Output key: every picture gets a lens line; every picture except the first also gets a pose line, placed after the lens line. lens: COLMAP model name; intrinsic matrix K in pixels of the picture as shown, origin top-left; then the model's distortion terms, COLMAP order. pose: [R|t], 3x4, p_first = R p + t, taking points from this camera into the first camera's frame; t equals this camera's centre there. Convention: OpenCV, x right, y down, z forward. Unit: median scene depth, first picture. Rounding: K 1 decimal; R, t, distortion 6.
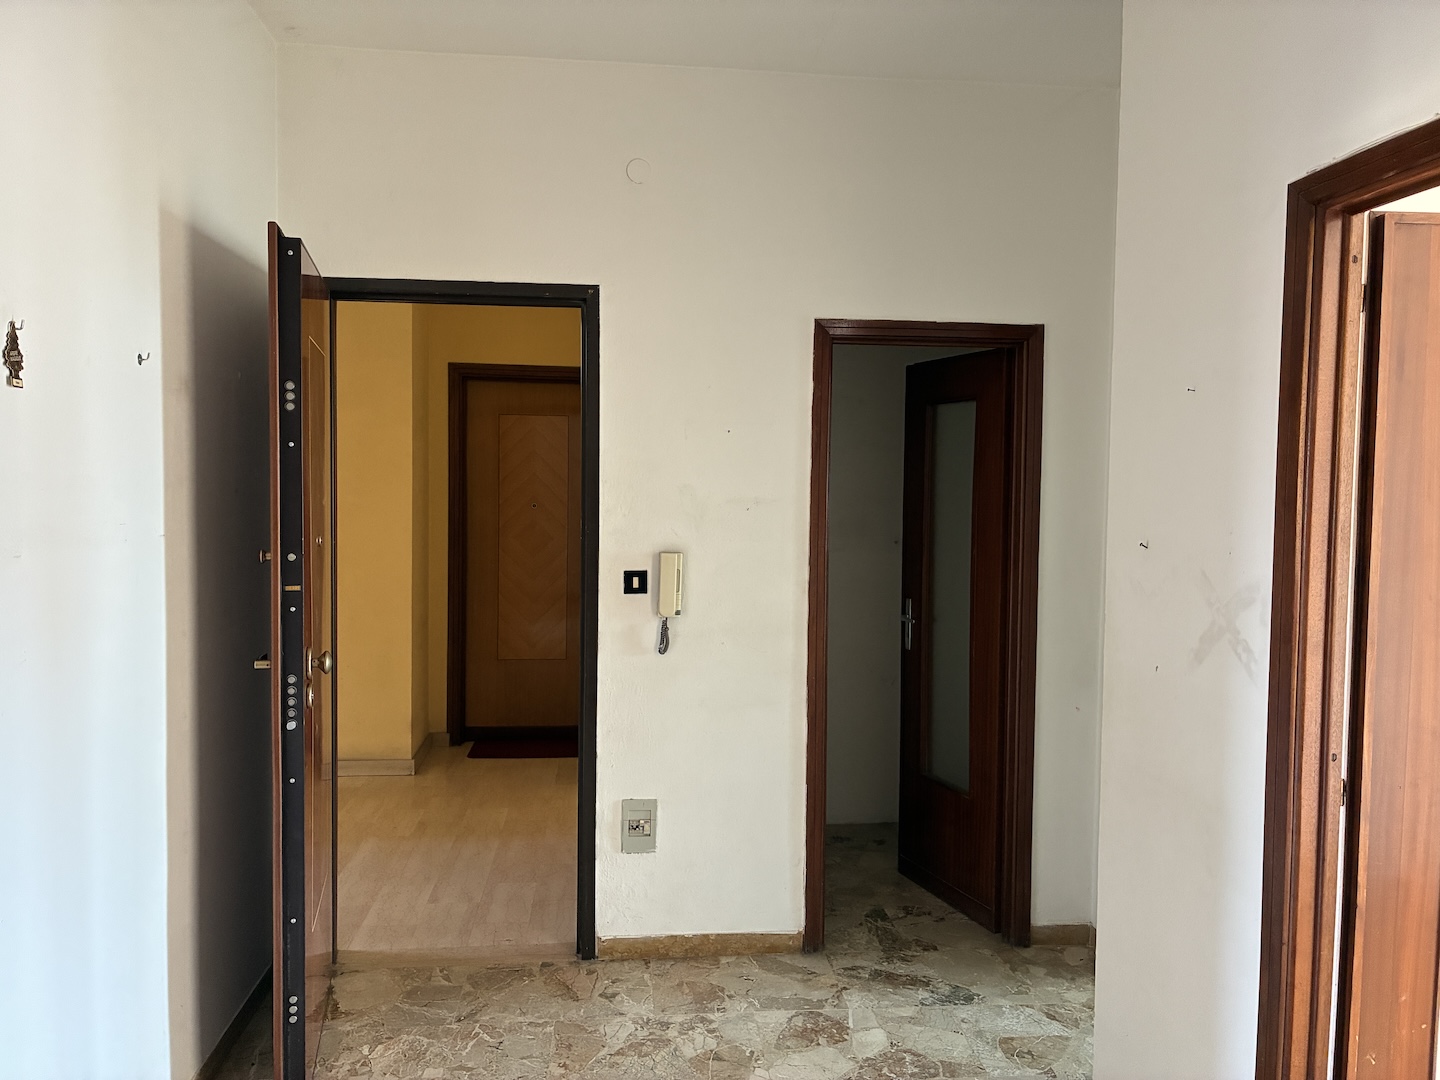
lens RADIAL K [[1089.6, 0, 719.5], [0, 1089.6, 539.3], [0, 0, 1]] dist [0.007758, -0.012296]
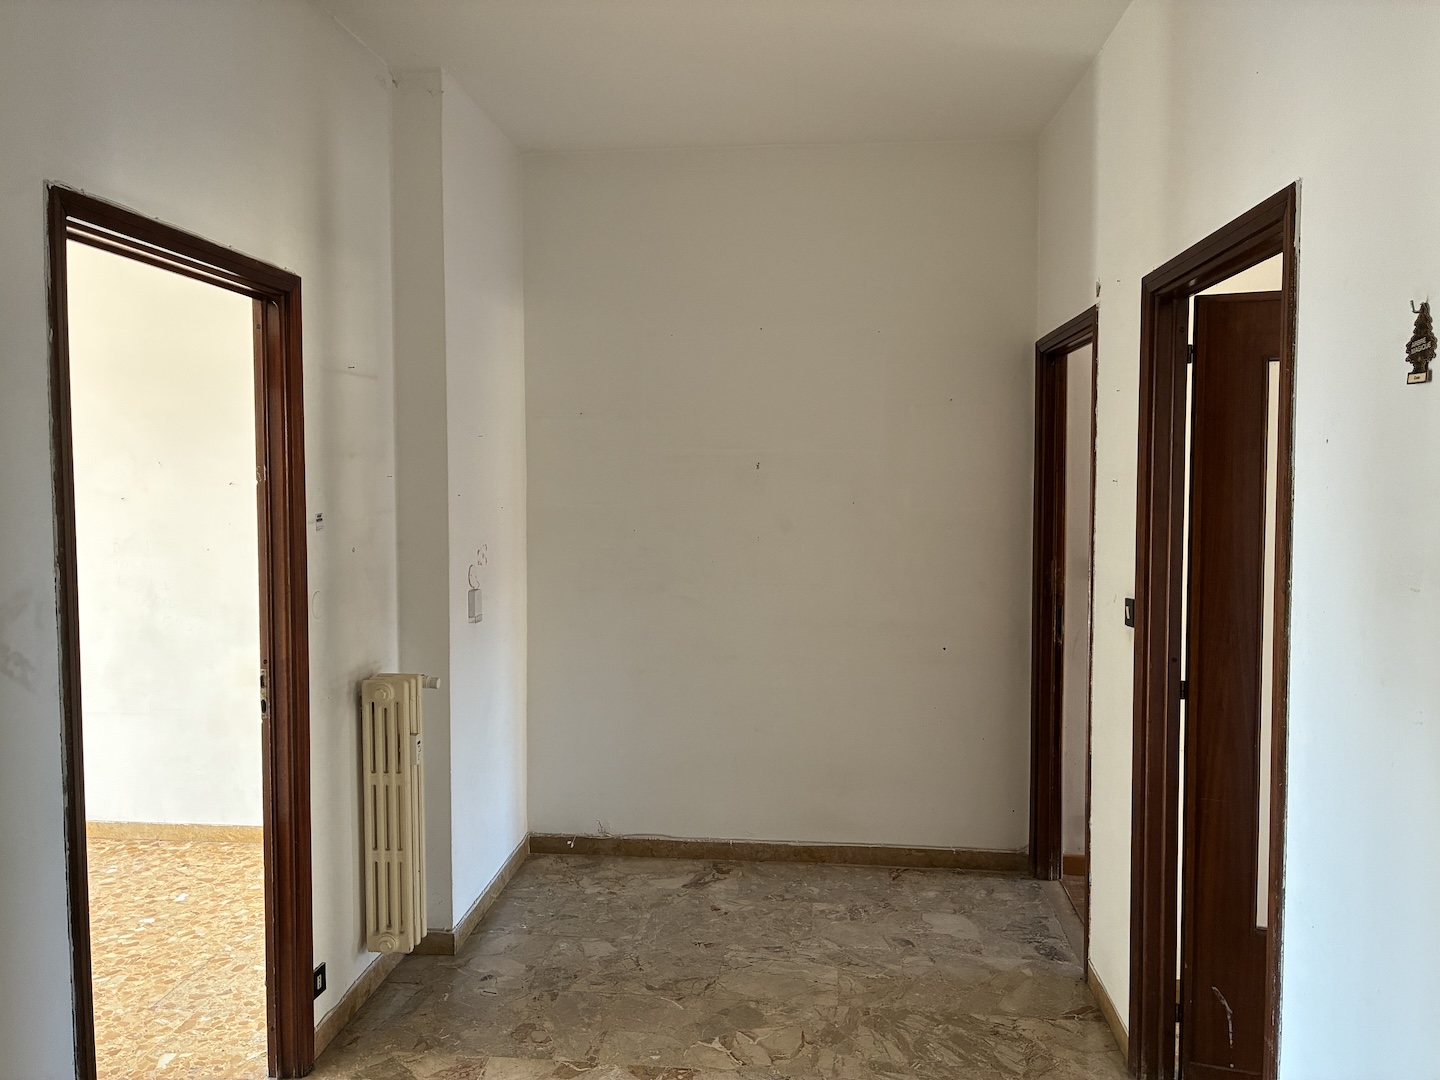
lens RADIAL K [[1089.6, 0, 717.7], [0, 1089.6, 538.1], [0, 0, 1]] dist [0.007758, -0.012296]
pose [[-0.978549, -0.023924, 0.204620, -0.267059], [-0.002182, 0.994382, 0.105827, -0.098380], [-0.206003, 0.103110, -0.973104, 1.746336]]
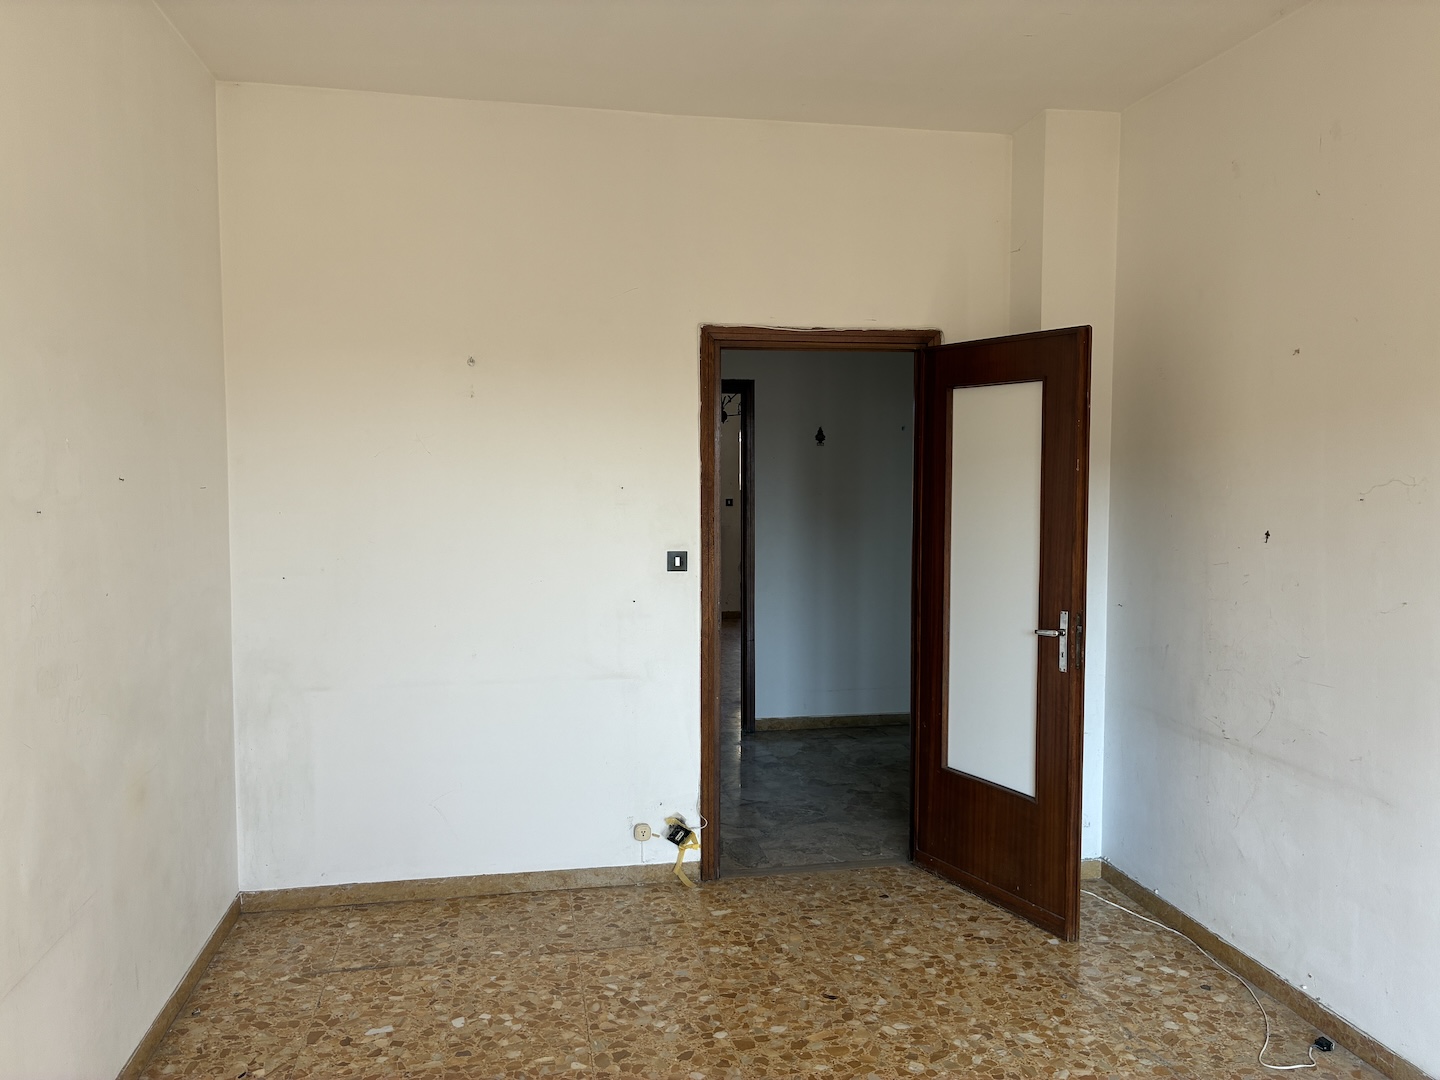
lens RADIAL K [[1089.6, 0, 719.4], [0, 1089.6, 539.2], [0, 0, 1]] dist [0.007758, -0.012296]
pose [[0.074490, 0.052203, -0.995854, 2.555701], [-0.045487, 0.997767, 0.048901, 0.004884], [0.996184, 0.041656, 0.076699, 0.399668]]
